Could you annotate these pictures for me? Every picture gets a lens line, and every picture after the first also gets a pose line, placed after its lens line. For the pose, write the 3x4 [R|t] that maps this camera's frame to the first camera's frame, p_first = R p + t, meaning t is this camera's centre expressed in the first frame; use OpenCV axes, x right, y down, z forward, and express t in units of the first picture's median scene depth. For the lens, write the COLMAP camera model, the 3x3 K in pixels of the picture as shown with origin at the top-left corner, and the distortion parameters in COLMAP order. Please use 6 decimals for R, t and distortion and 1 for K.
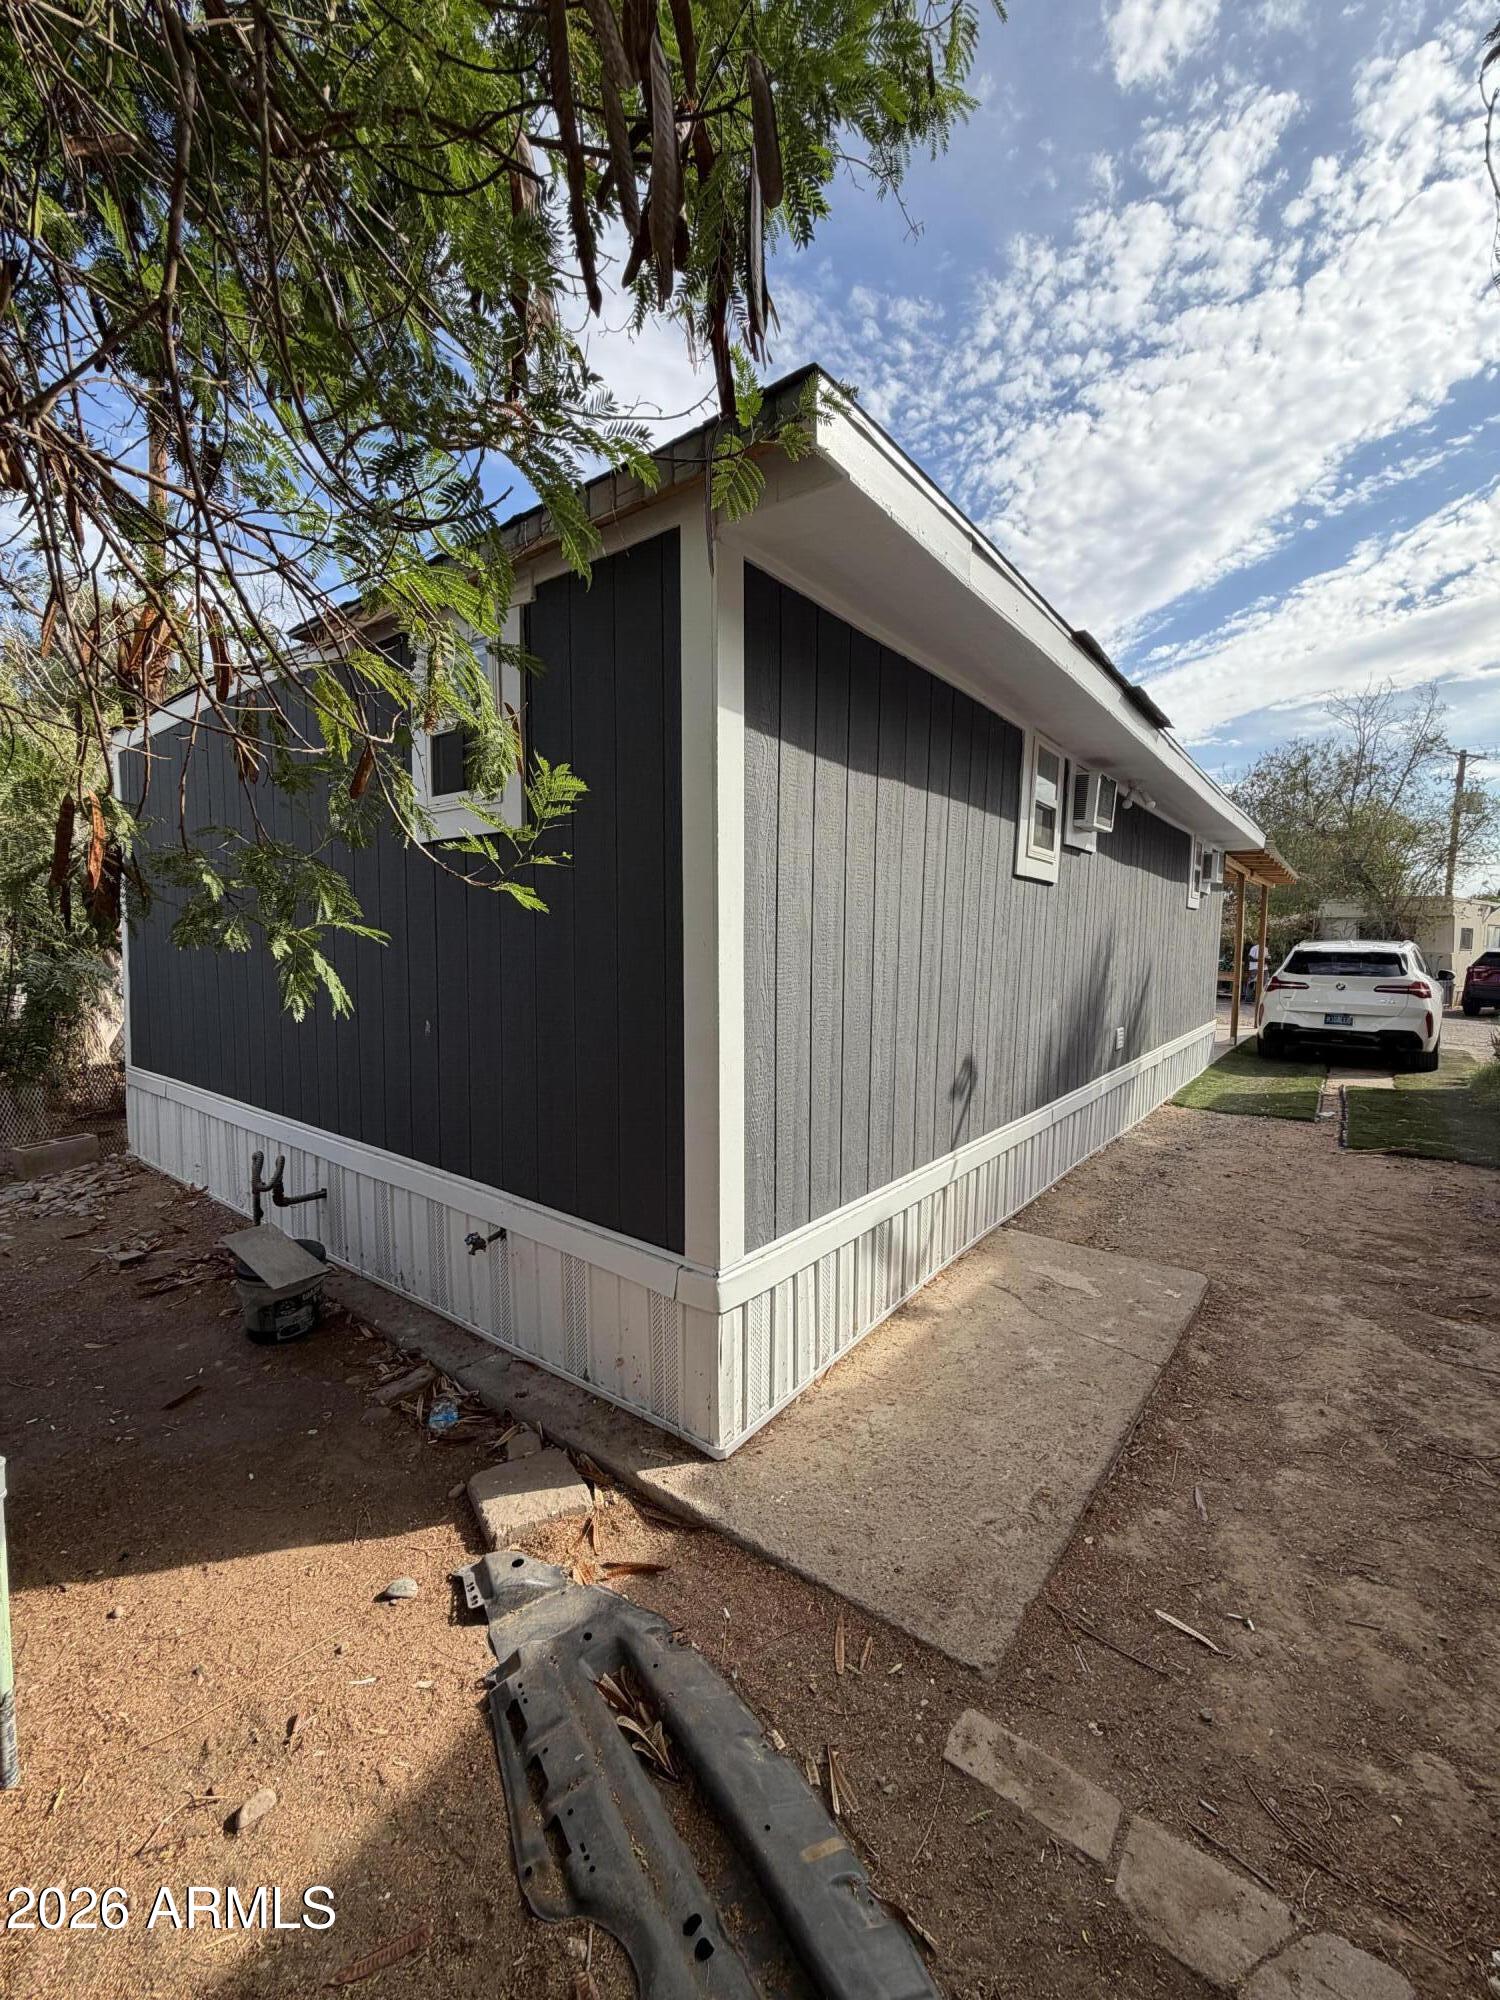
lens RADIAL K [[797.8, 0, 746.2], [0, 797.8, 1009.2], [0, 0, 1]] dist [-0.029592, 0.000033]
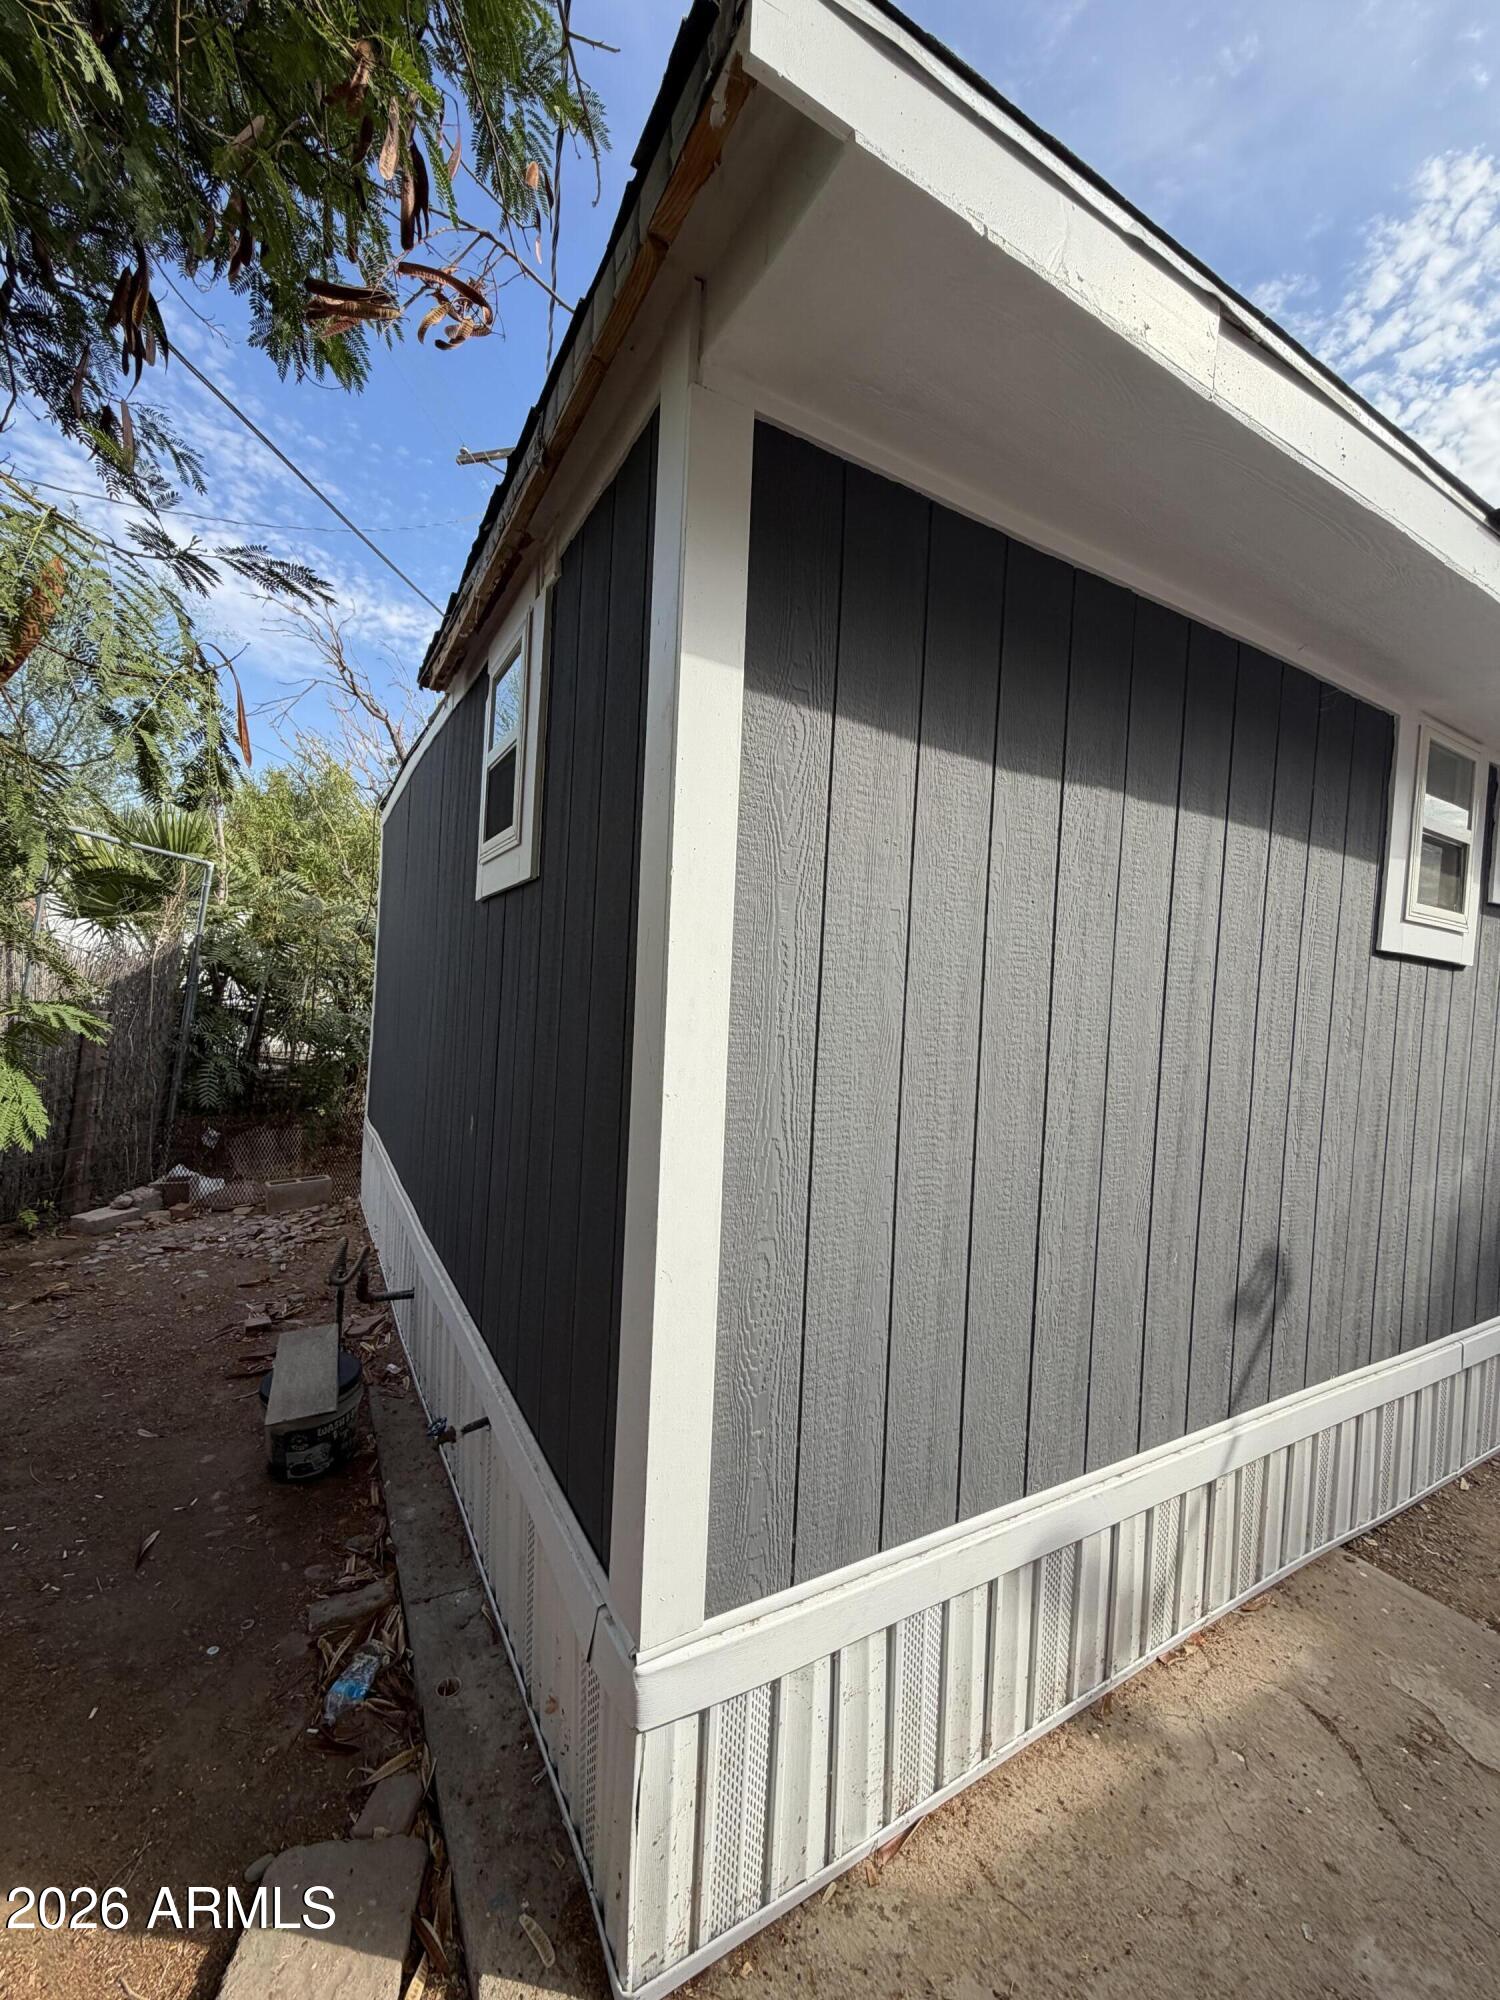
lens RADIAL K [[792.4, 0, 744.0], [0, 792.4, 998.6], [0, 0, 1]] dist [-0.010510, 0.000160]
pose [[0.921543, 0.037472, -0.386464, 0.131924], [-0.076752, 0.993273, -0.086711, -0.045428], [0.380615, 0.109569, 0.918219, 0.279761]]
